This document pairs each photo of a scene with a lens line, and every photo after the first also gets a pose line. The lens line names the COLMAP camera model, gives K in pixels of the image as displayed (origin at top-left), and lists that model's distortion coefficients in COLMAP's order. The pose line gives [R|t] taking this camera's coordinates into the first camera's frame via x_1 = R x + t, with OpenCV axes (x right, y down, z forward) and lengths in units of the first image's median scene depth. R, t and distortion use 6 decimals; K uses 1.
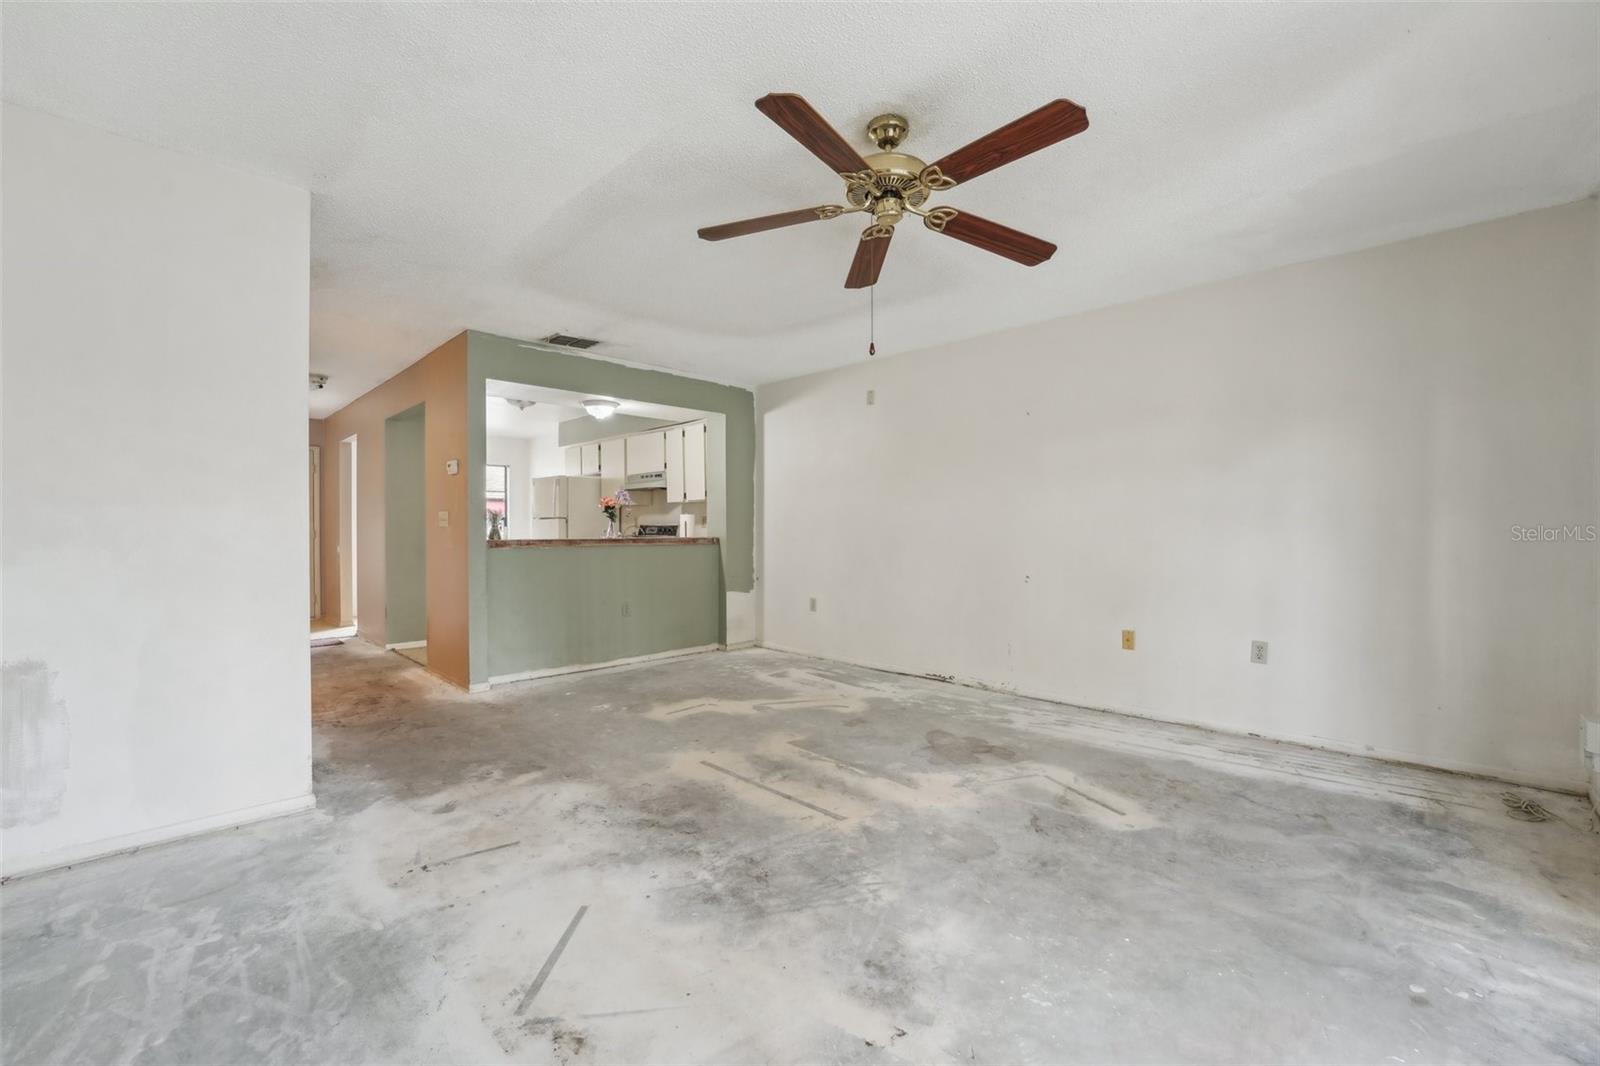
lens RADIAL K [[675.1, 0, 797.1], [0, 675.1, 529.2], [0, 0, 1]] dist [-0.025284, 0.000458]
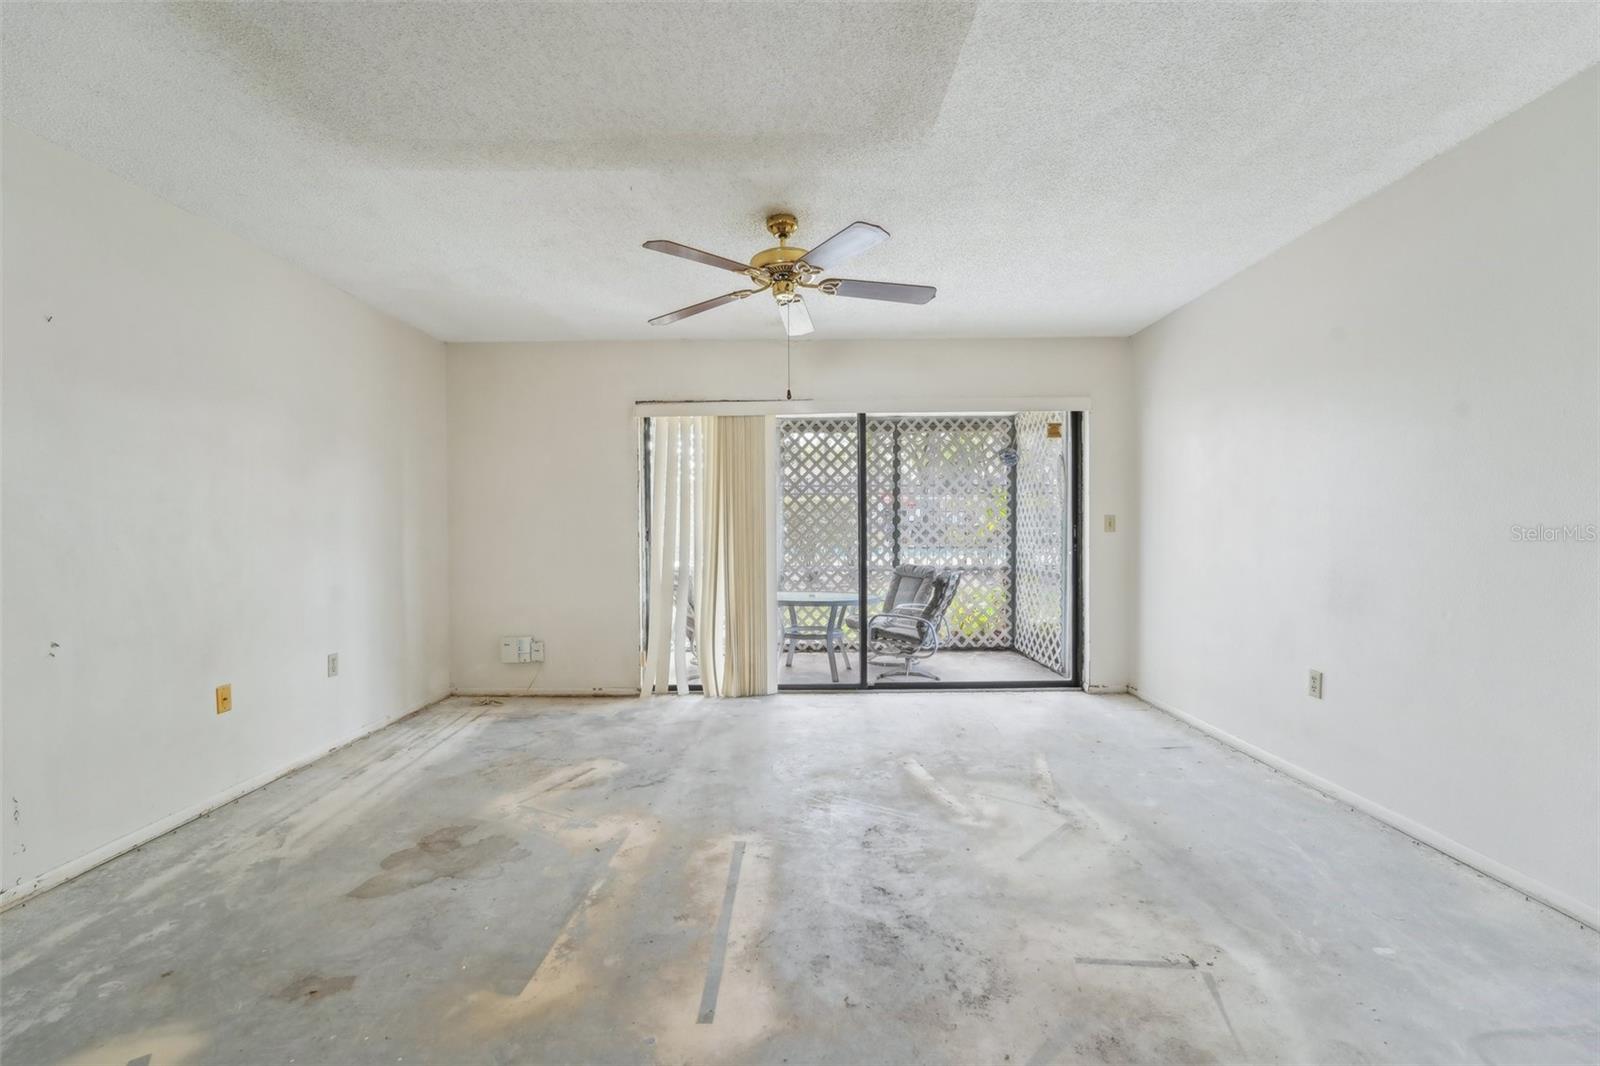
lens RADIAL K [[675.1, 0, 797.1], [0, 675.1, 529.2], [0, 0, 1]] dist [-0.025284, 0.000458]
pose [[-0.713013, 0.004351, 0.701137, -0.539162], [0.007569, 0.999970, 0.001492, -0.016037], [-0.701110, 0.006371, -0.713025, 1.314154]]
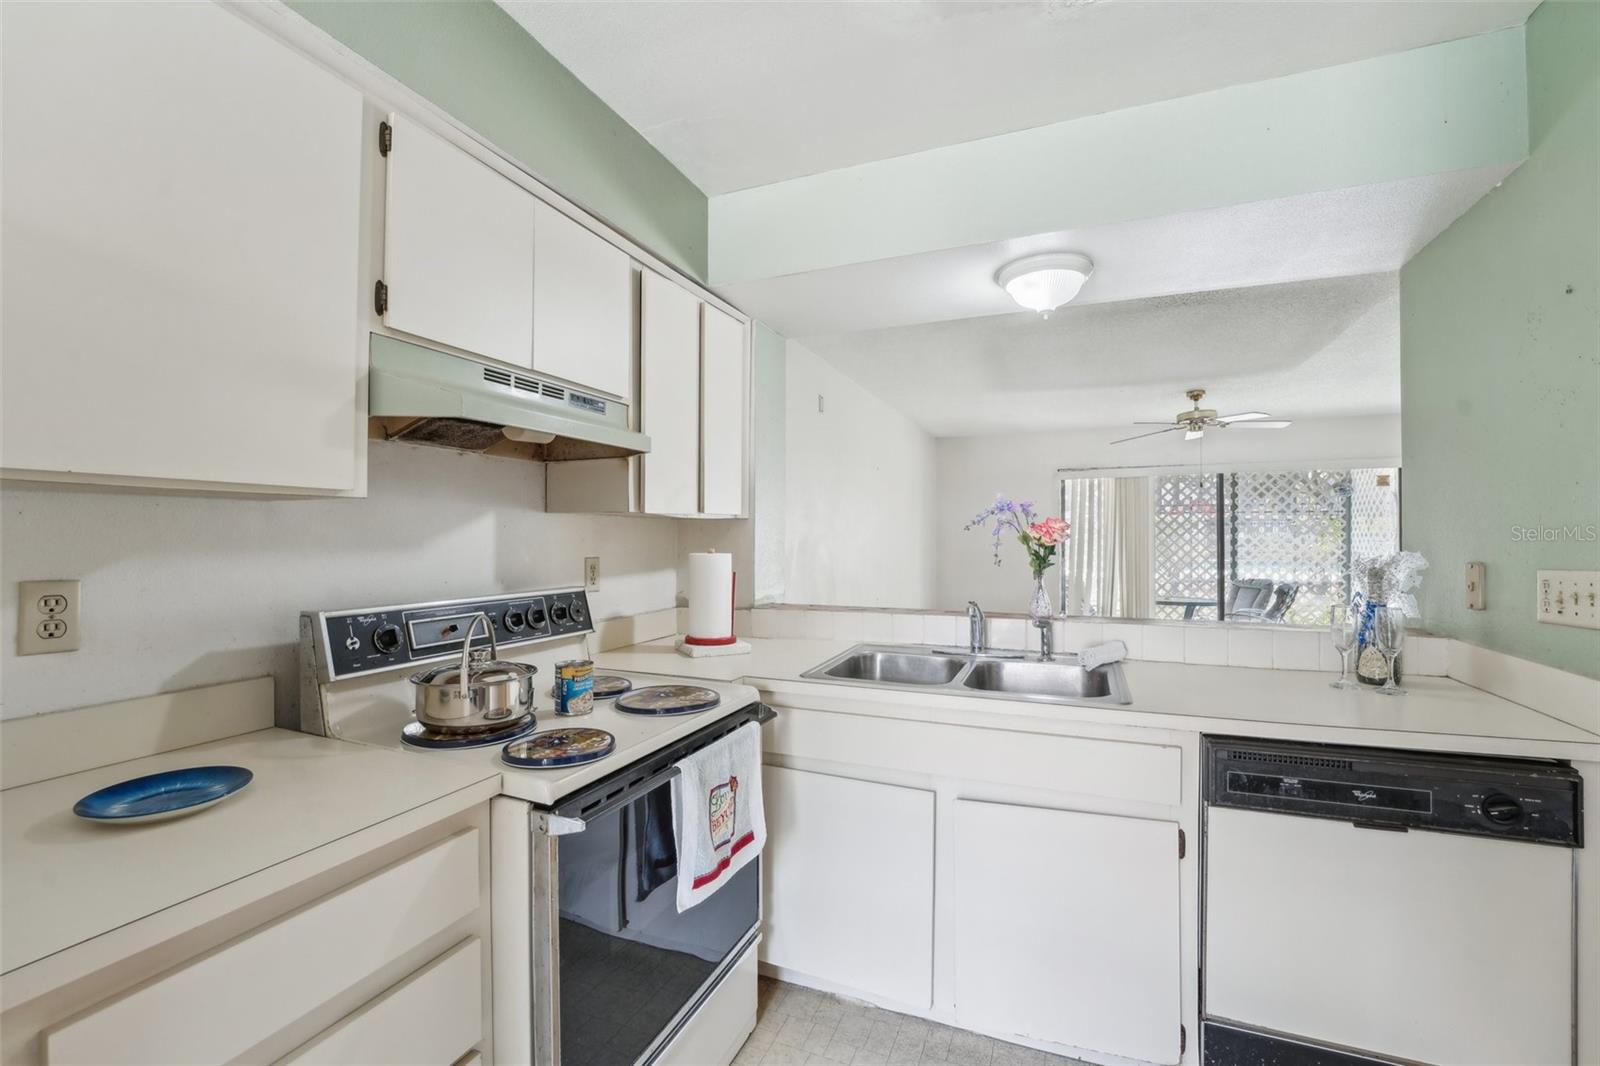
lens RADIAL K [[667.6, 0, 791.7], [0, 667.6, 529.6], [0, 0, 1]] dist [-0.019584, 0.000630]
pose [[-0.388693, 0.016274, 0.921224, -1.030118], [0.001671, 0.999855, -0.016958, -0.051972], [-0.921366, -0.005052, -0.388664, 2.259365]]
